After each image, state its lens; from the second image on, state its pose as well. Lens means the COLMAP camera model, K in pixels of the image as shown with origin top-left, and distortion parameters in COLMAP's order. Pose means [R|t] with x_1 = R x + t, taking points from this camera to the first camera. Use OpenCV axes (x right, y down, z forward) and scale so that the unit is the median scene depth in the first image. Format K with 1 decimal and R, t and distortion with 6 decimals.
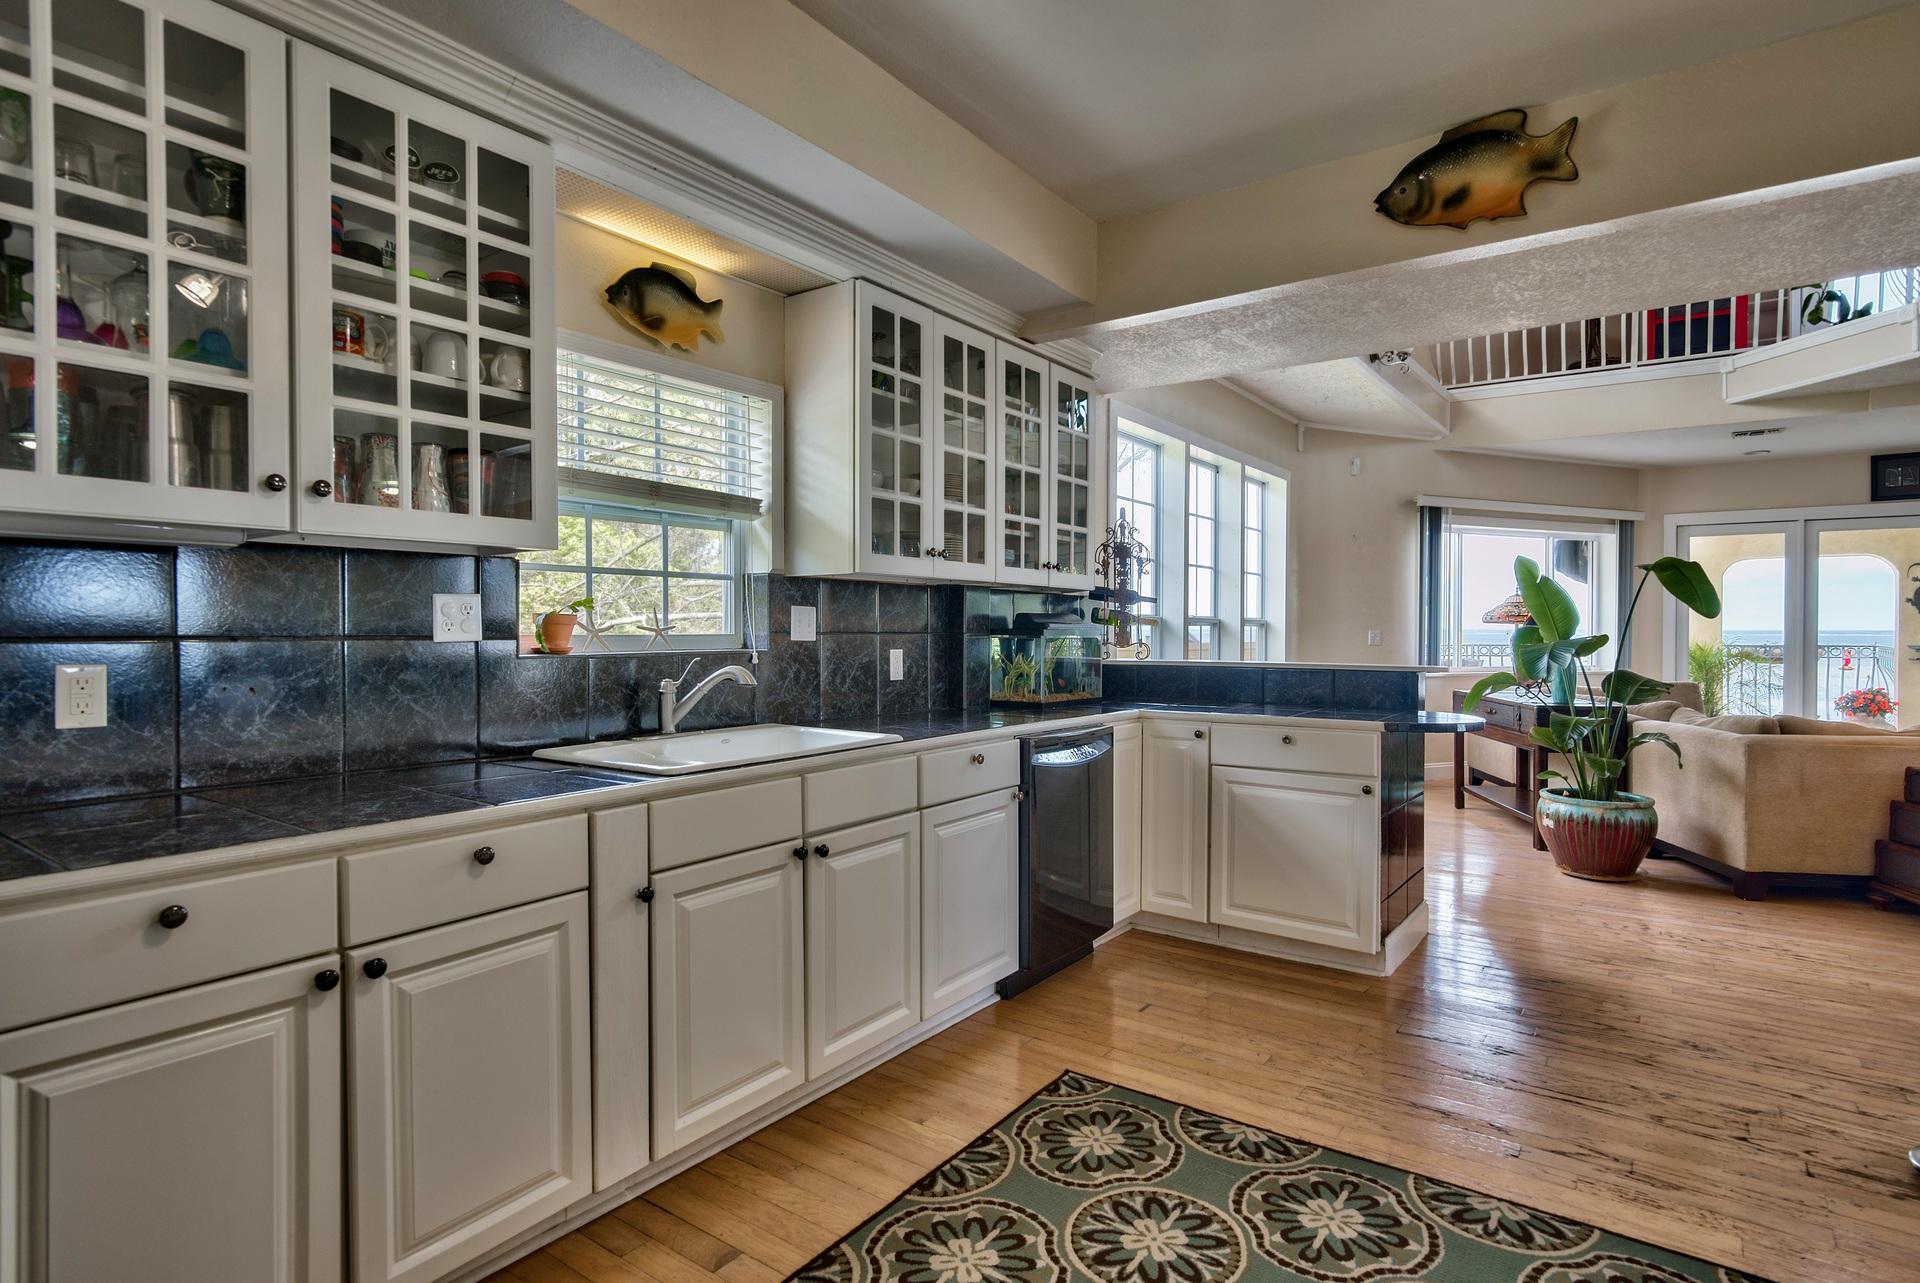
lens RADIAL K [[1016.9, 0, 964.4], [0, 1016.9, 645.3], [0, 0, 1]] dist [-0.006163, -0.000638]
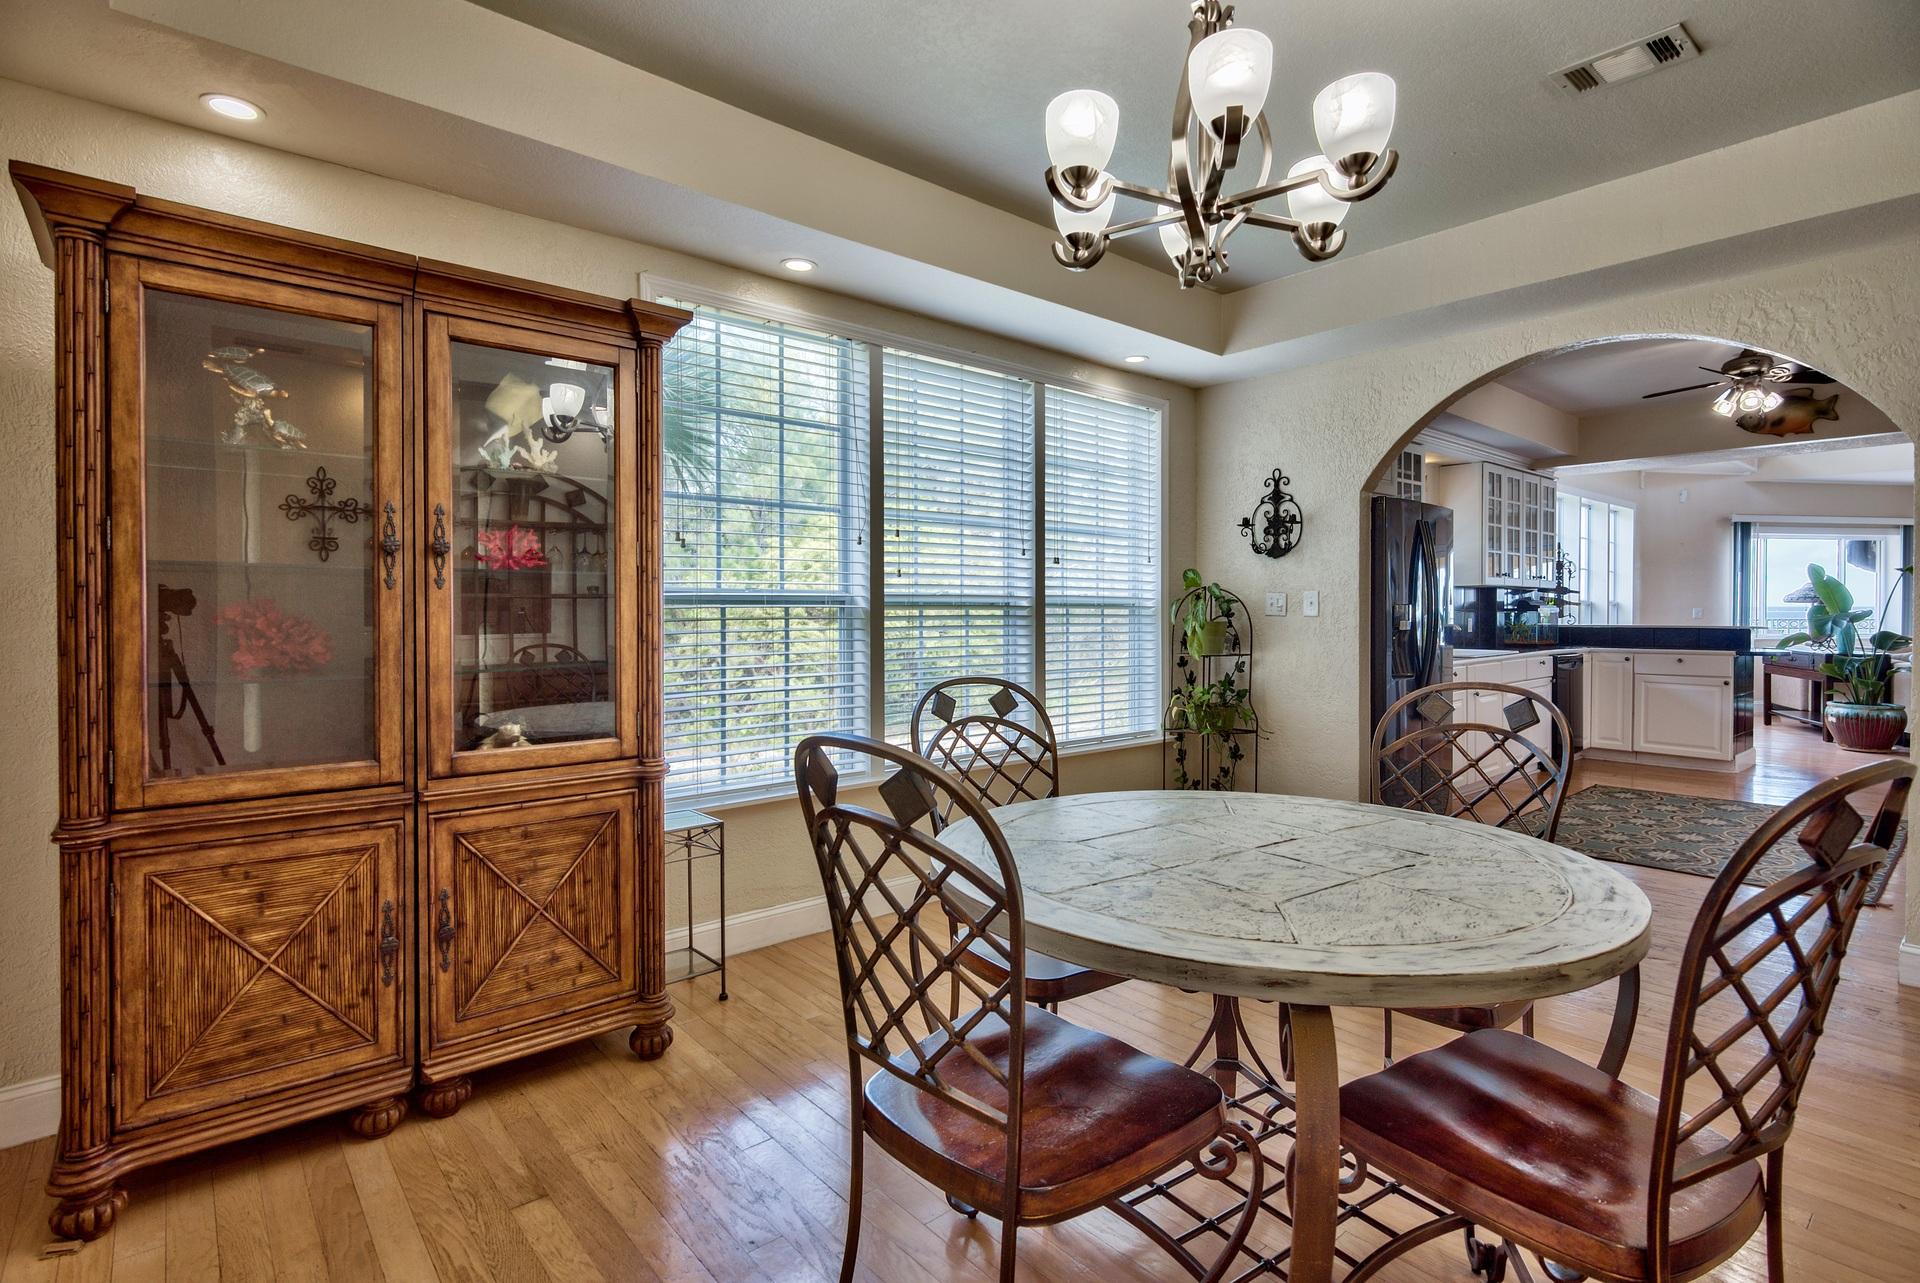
lens RADIAL K [[971.9, 0, 952.8], [0, 971.9, 623.2], [0, 0, 1]] dist [0.002196, -0.000115]
pose [[0.973809, -0.000655, -0.227367, -0.504340], [0.000567, 1.000000, -0.000454, 0.011369], [0.227367, 0.000313, 0.973809, -0.951426]]
